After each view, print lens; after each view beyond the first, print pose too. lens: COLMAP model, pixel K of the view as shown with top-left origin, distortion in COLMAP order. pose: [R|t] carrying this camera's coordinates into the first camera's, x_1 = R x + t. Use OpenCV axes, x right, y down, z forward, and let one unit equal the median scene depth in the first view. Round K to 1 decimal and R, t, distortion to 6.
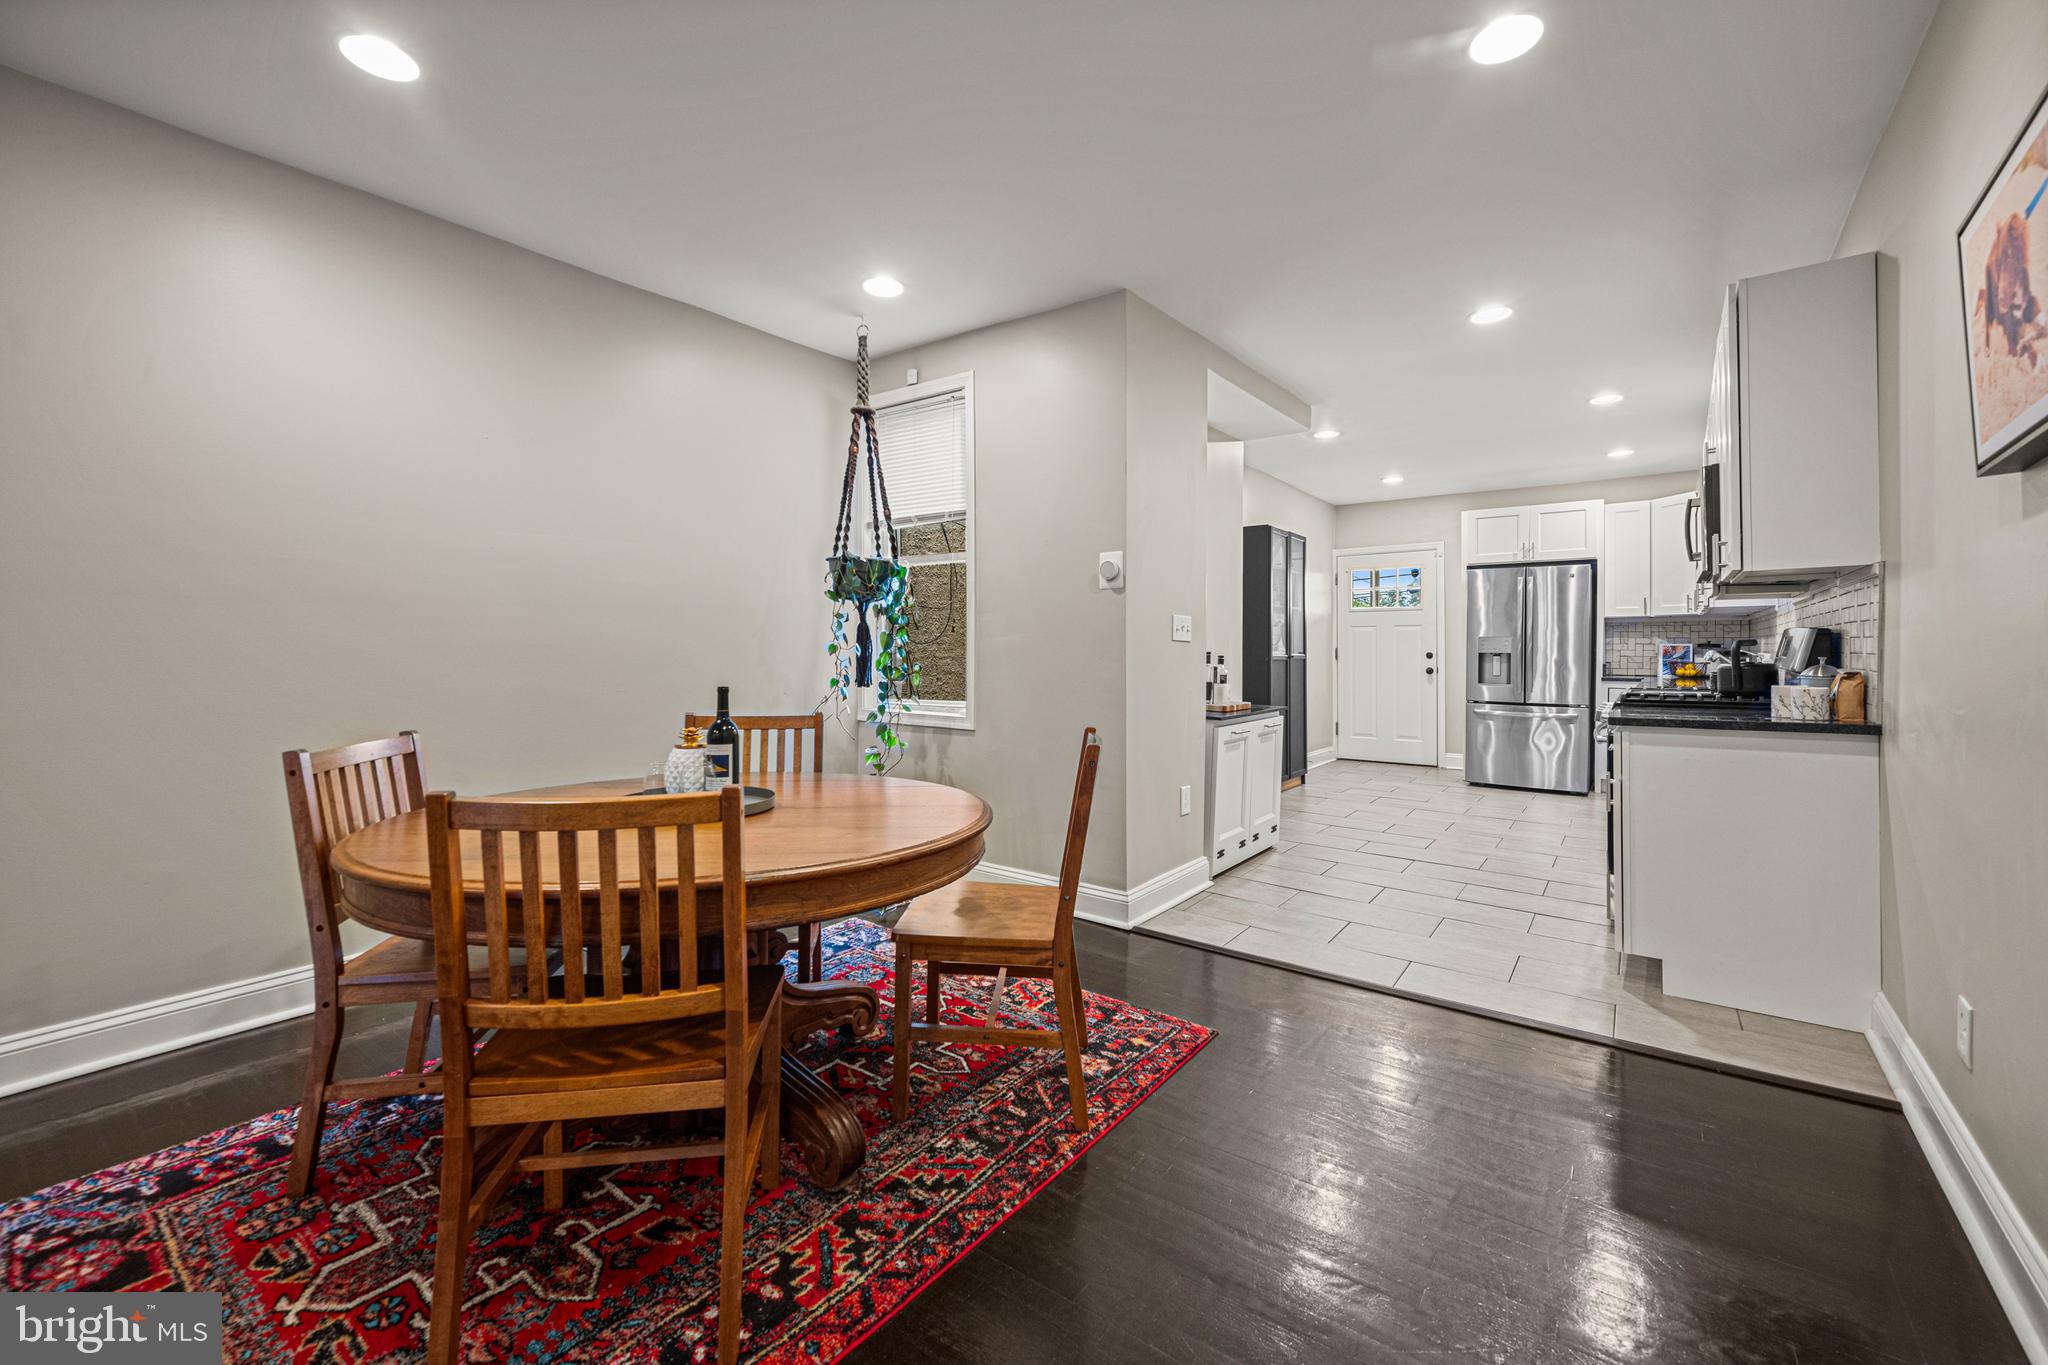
lens RADIAL K [[846.2, 0, 1014.7], [0, 846.2, 658.0], [0, 0, 1]] dist [0.000648, -0.001210]
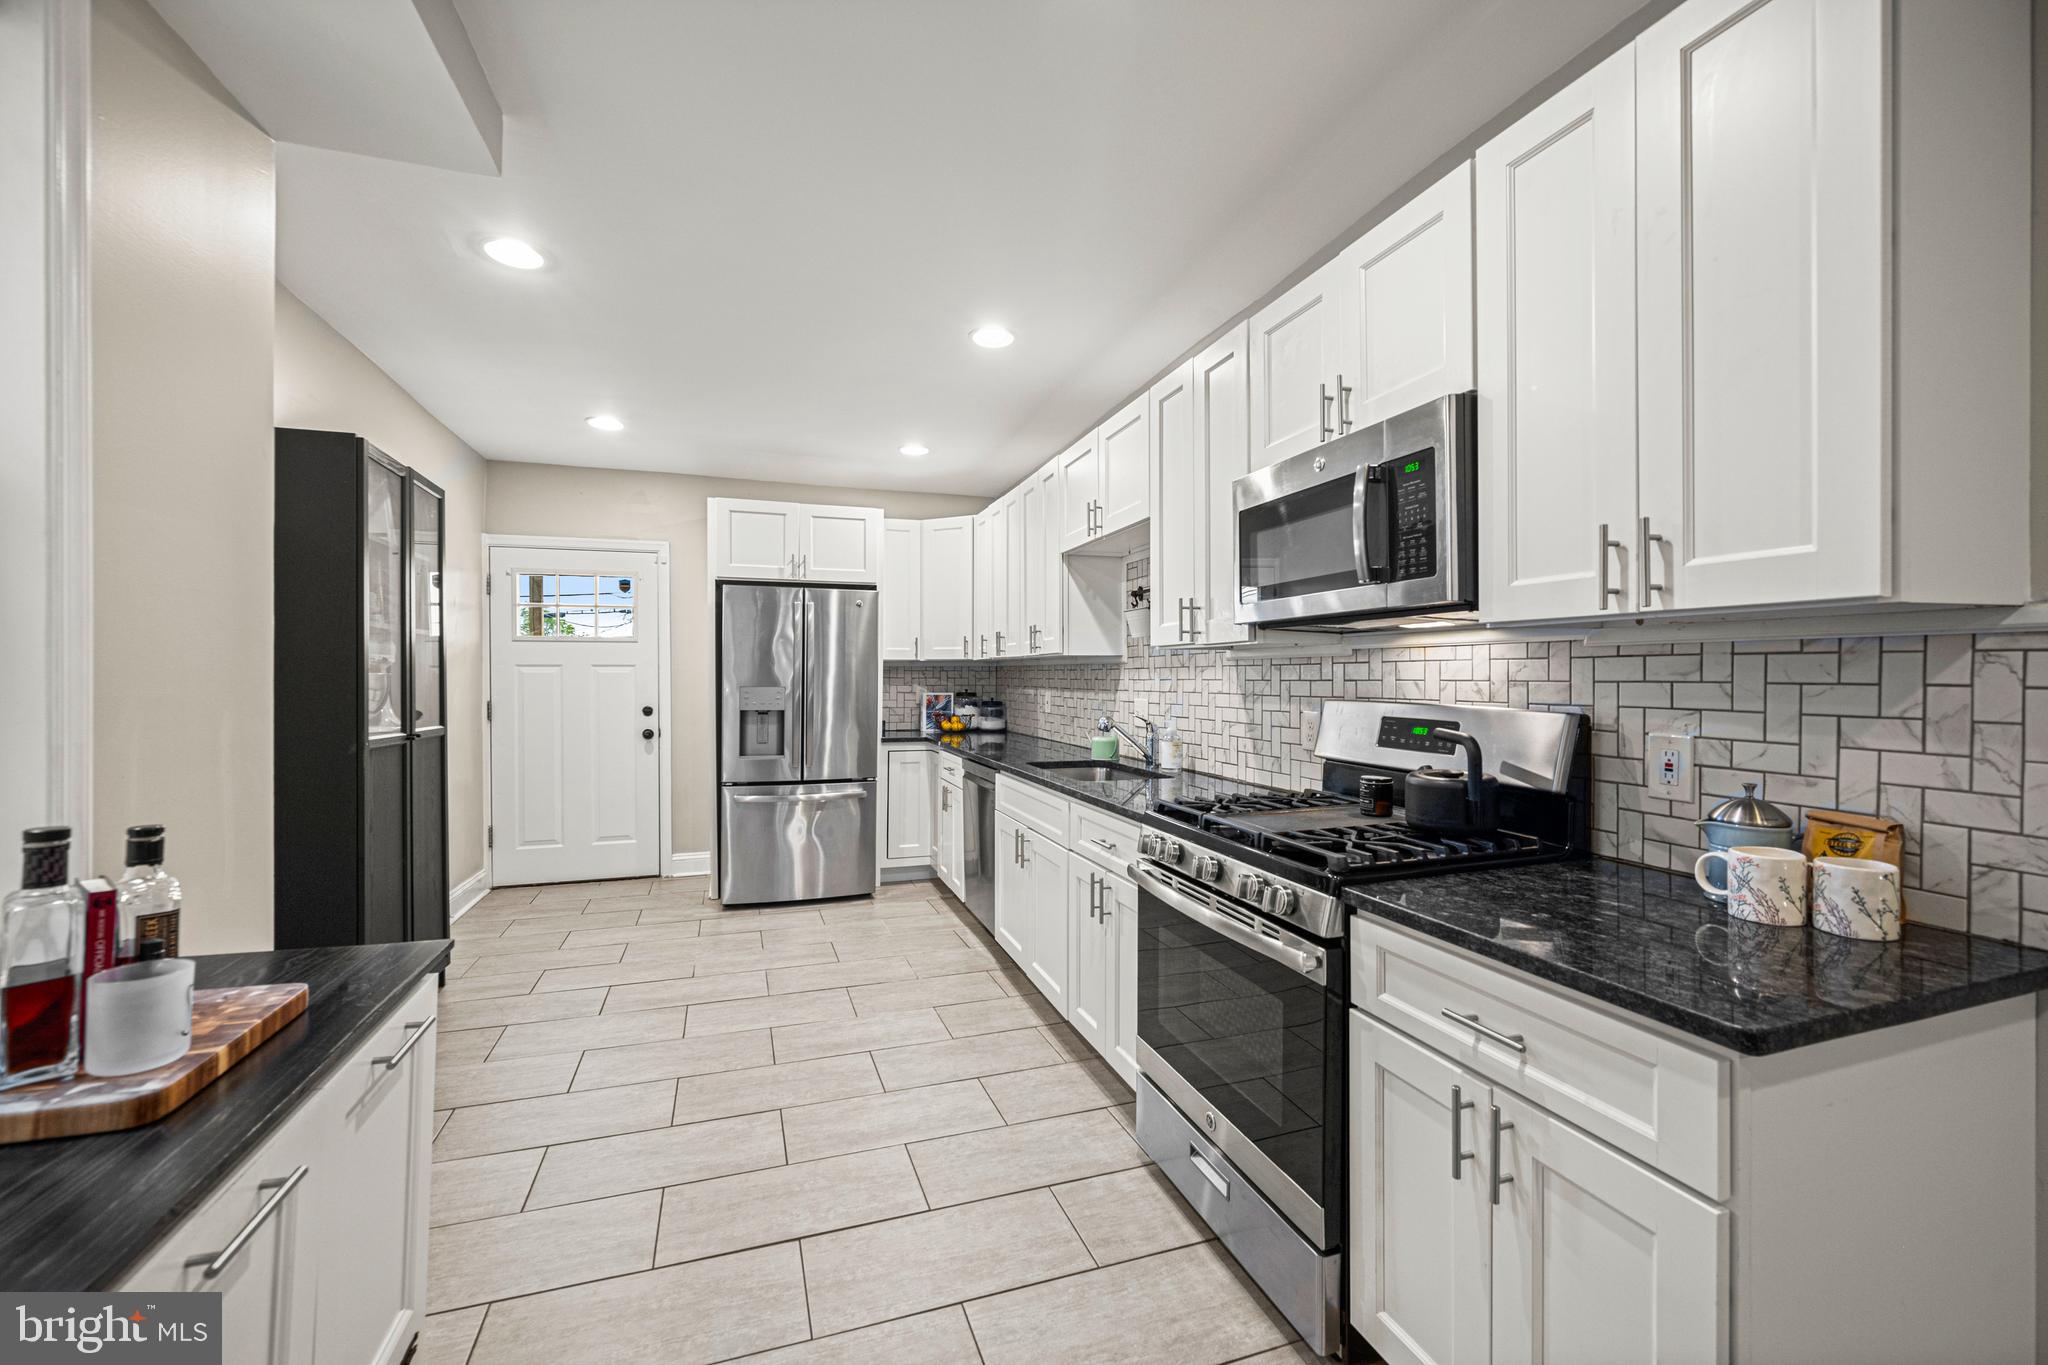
lens RADIAL K [[846.2, 0, 1051.7], [0, 846.2, 687.2], [0, 0, 1]] dist [0.000648, -0.001210]
pose [[0.543201, -0.010148, 0.839541, 0.121633], [0.009378, 0.999938, 0.006019, -0.026746], [-0.839550, 0.004604, 0.543263, 0.436338]]
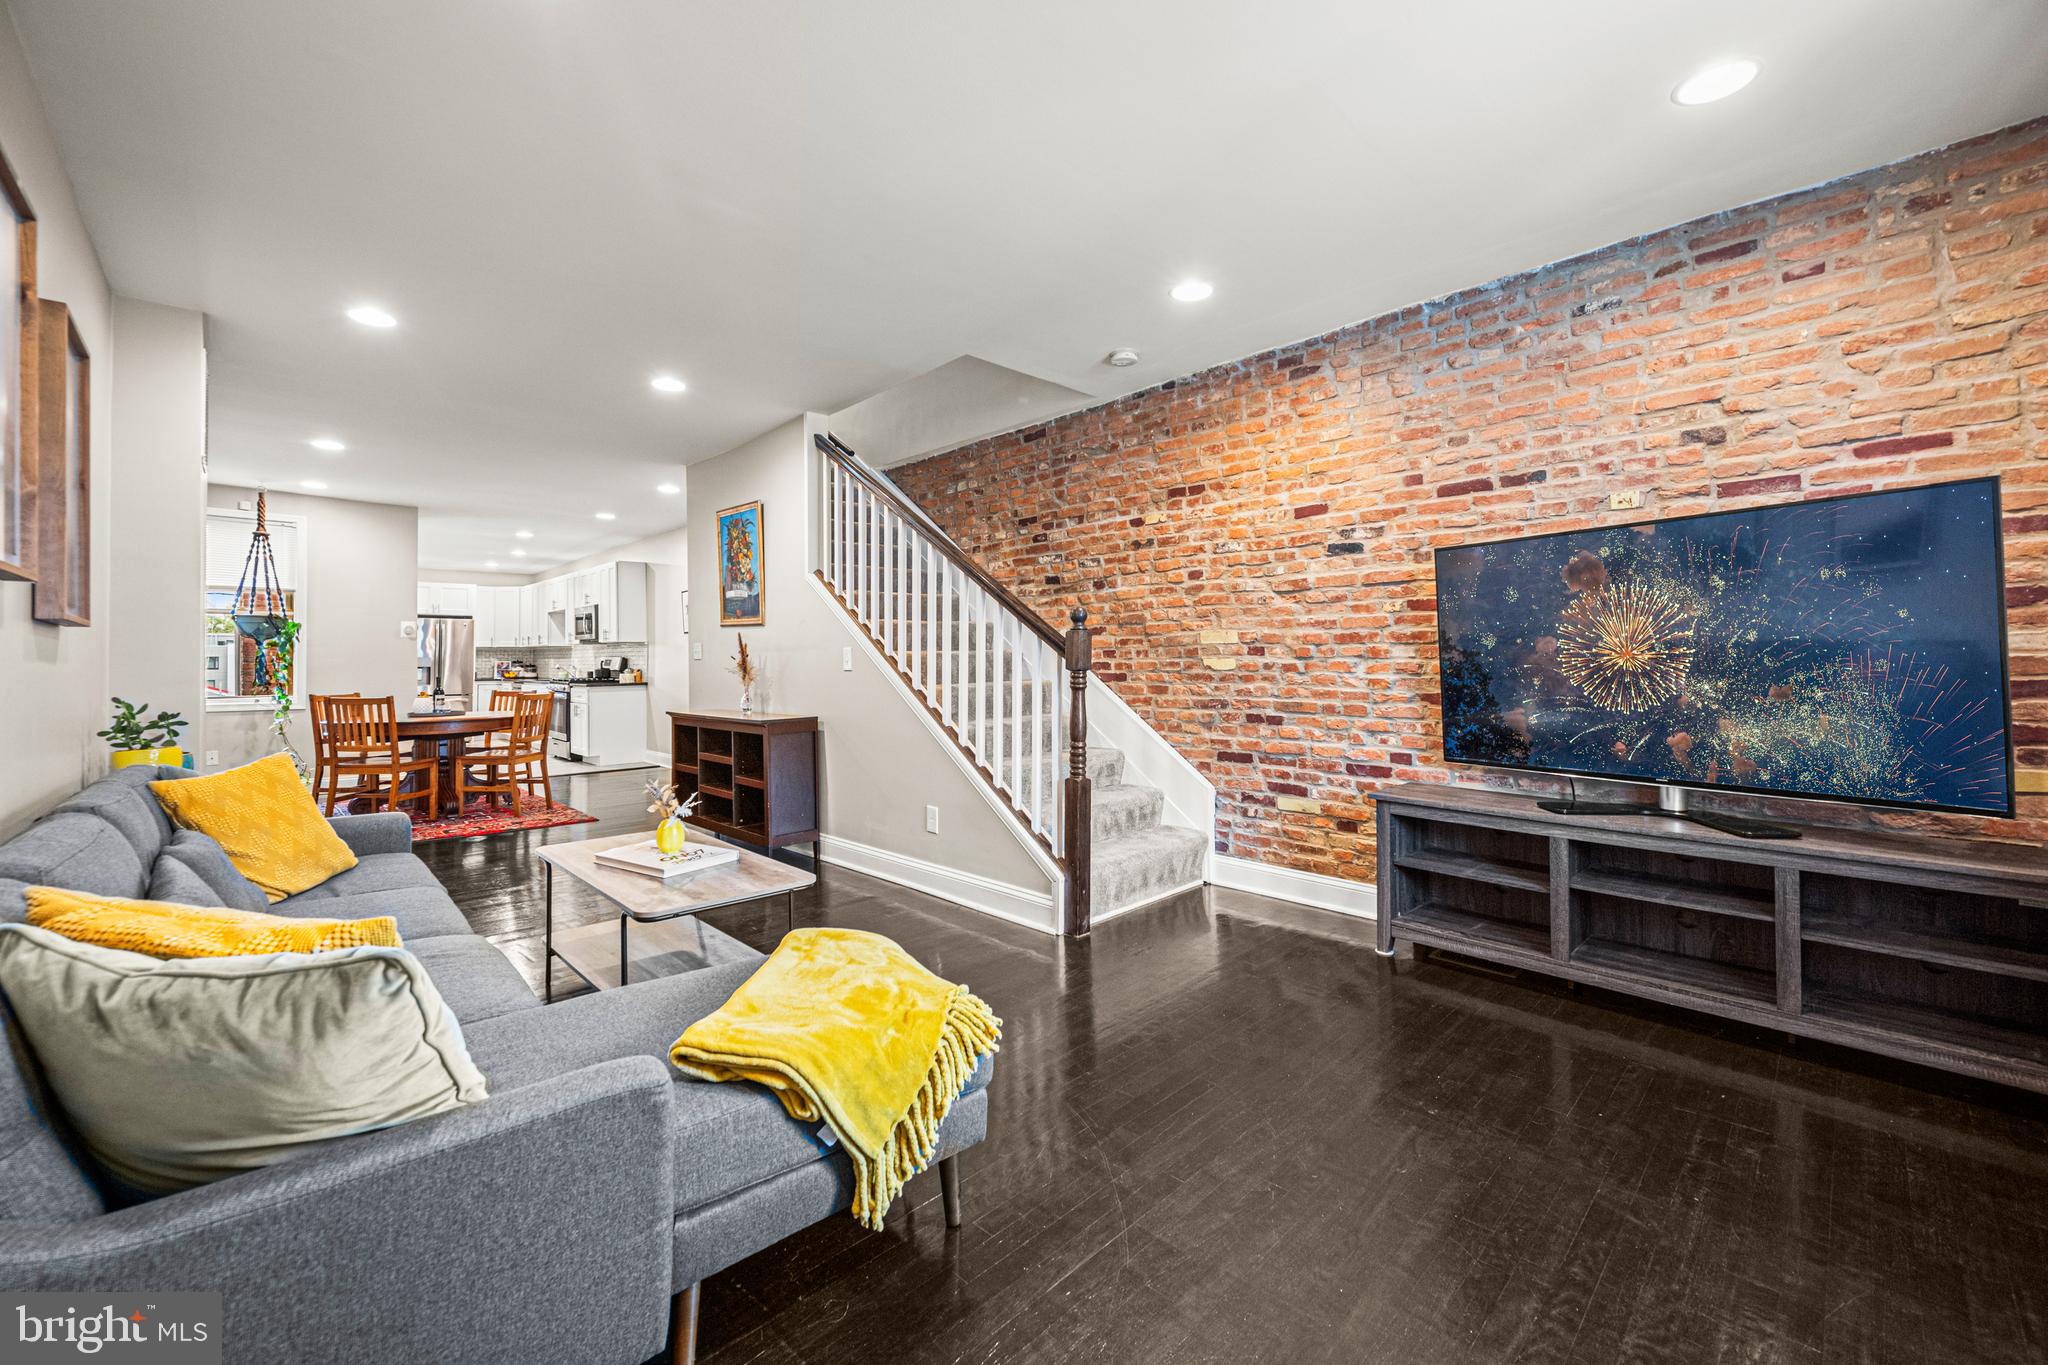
lens RADIAL K [[846.2, 0, 1021.7], [0, 846.2, 663.7], [0, 0, 1]] dist [0.000648, -0.001210]
pose [[0.172778, 0.000480, 0.984961, -0.918701], [0.009937, 0.999948, -0.002231, 0.005271], [-0.984911, 0.010173, 0.172764, -0.500725]]
